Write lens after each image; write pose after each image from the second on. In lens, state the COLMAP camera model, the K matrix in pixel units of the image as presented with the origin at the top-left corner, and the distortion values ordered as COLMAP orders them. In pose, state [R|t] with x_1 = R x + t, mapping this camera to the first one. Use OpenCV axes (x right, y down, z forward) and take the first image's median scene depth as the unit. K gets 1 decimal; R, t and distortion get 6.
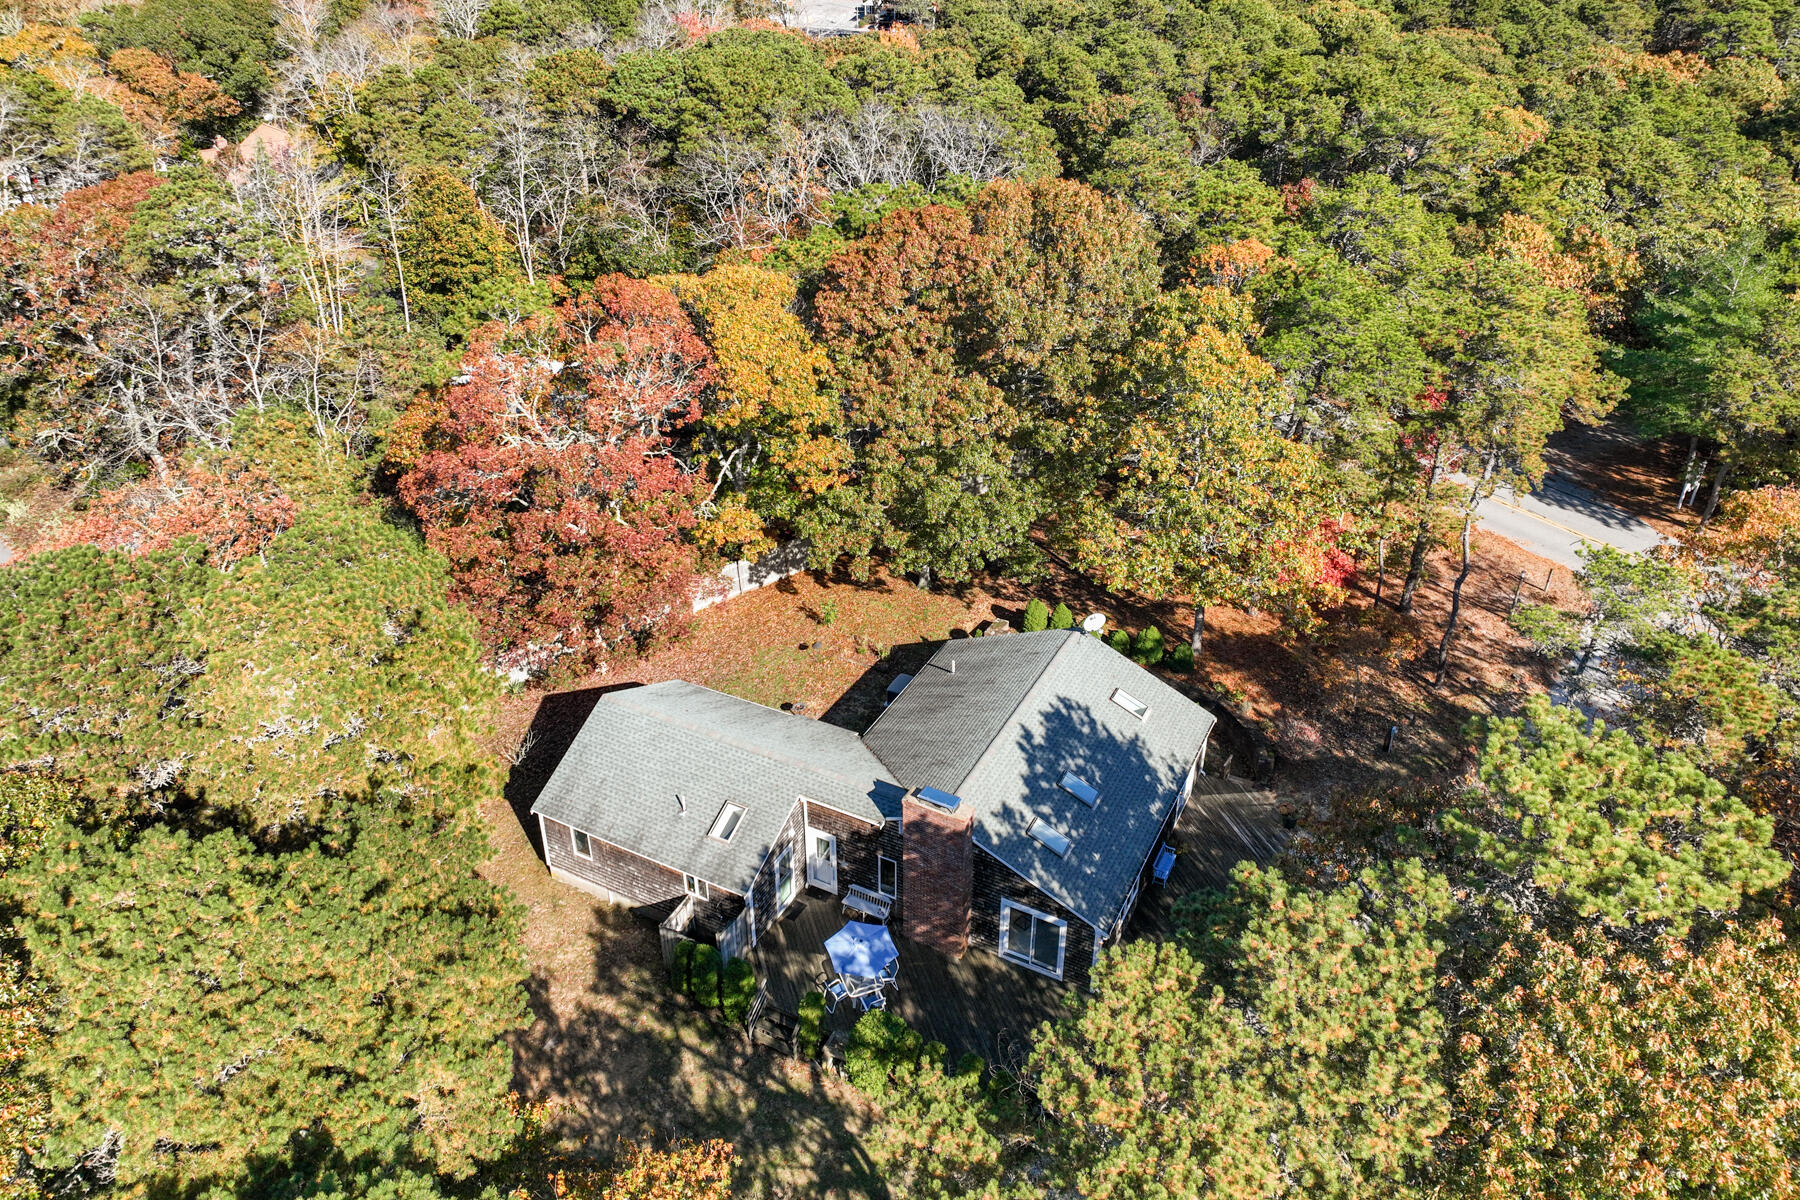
lens RADIAL K [[1237.9, 0, 900.0], [0, 1237.9, 600.0], [0, 0, 1]] dist [-0.003900, 0.019457]
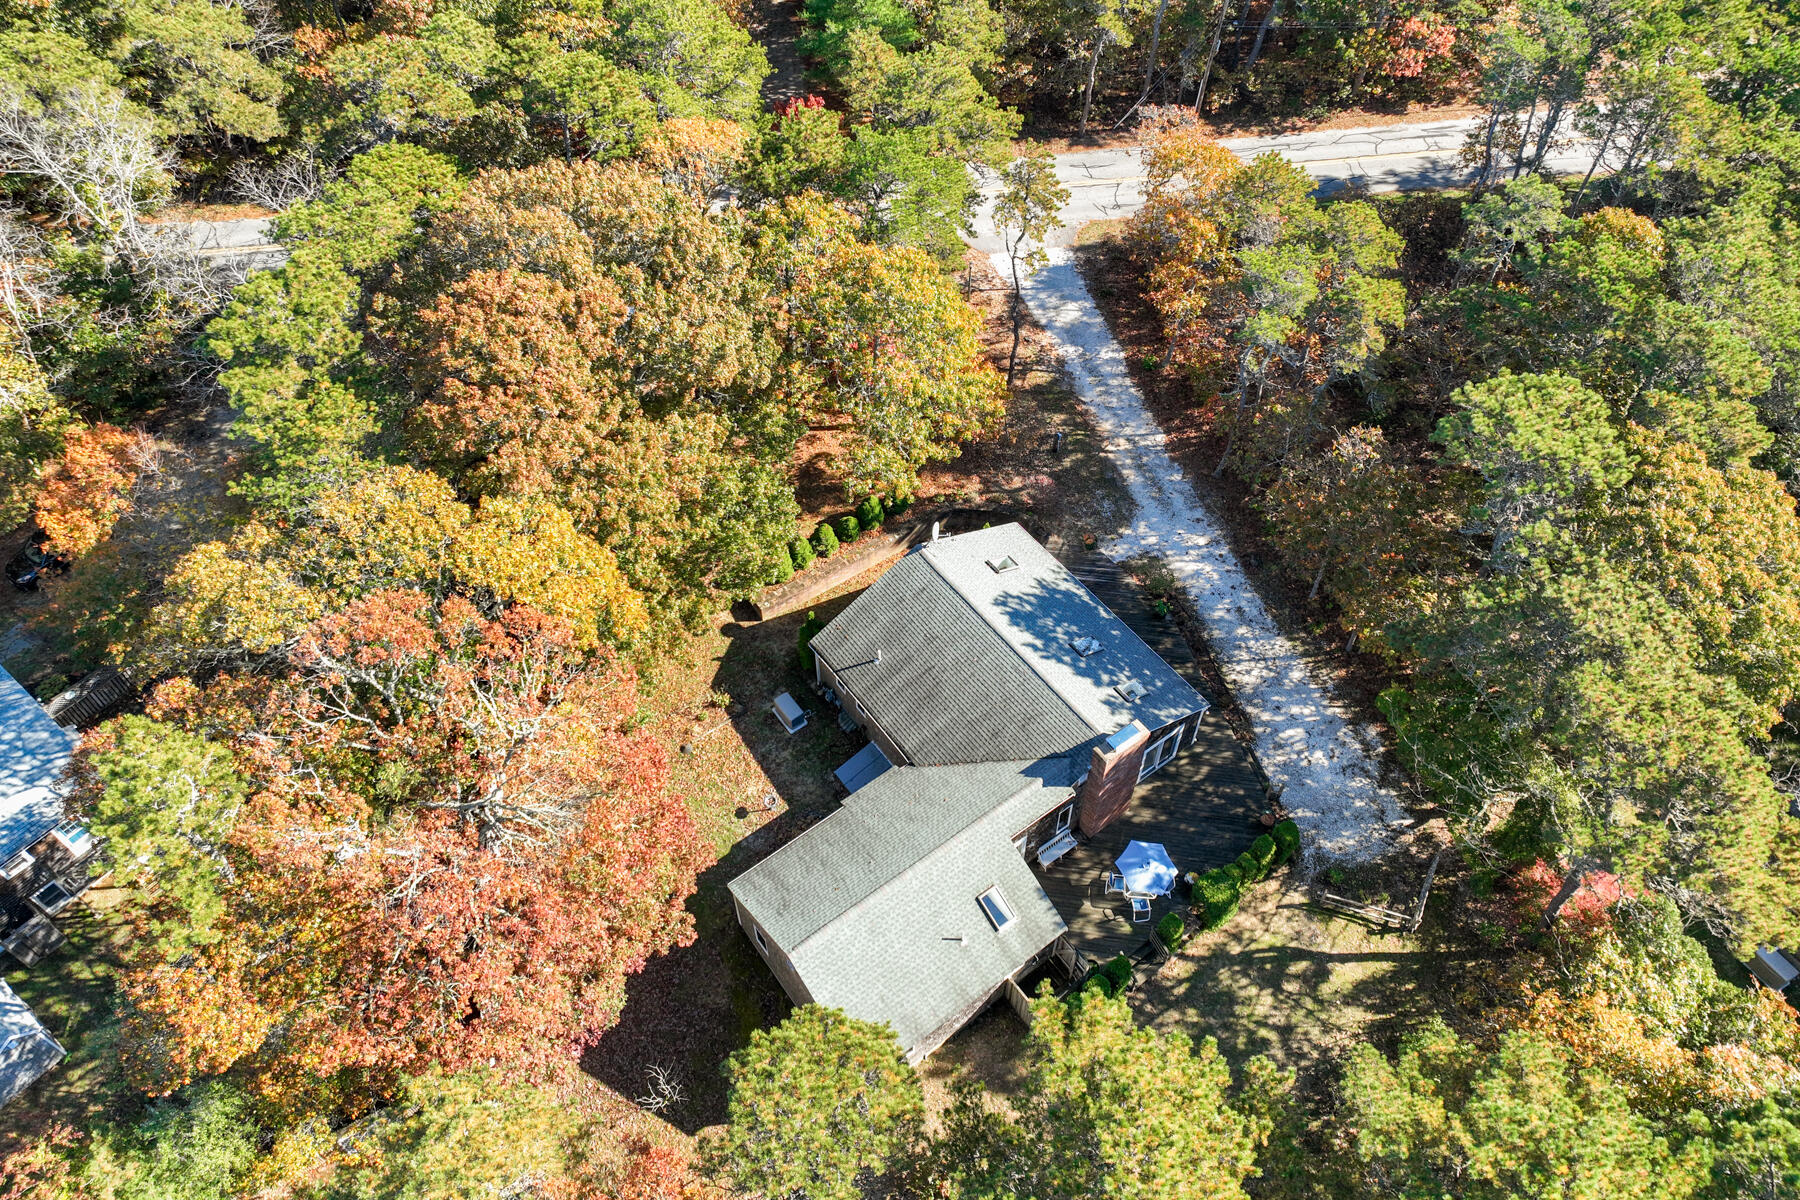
lens RADIAL K [[1237.9, 0, 900.0], [0, 1237.9, 600.0], [0, 0, 1]] dist [-0.003900, 0.019457]
pose [[0.434018, -0.708954, 0.555889, -0.625648], [0.473897, 0.704430, 0.528394, -0.657746], [-0.766192, 0.034102, 0.641706, 0.402851]]
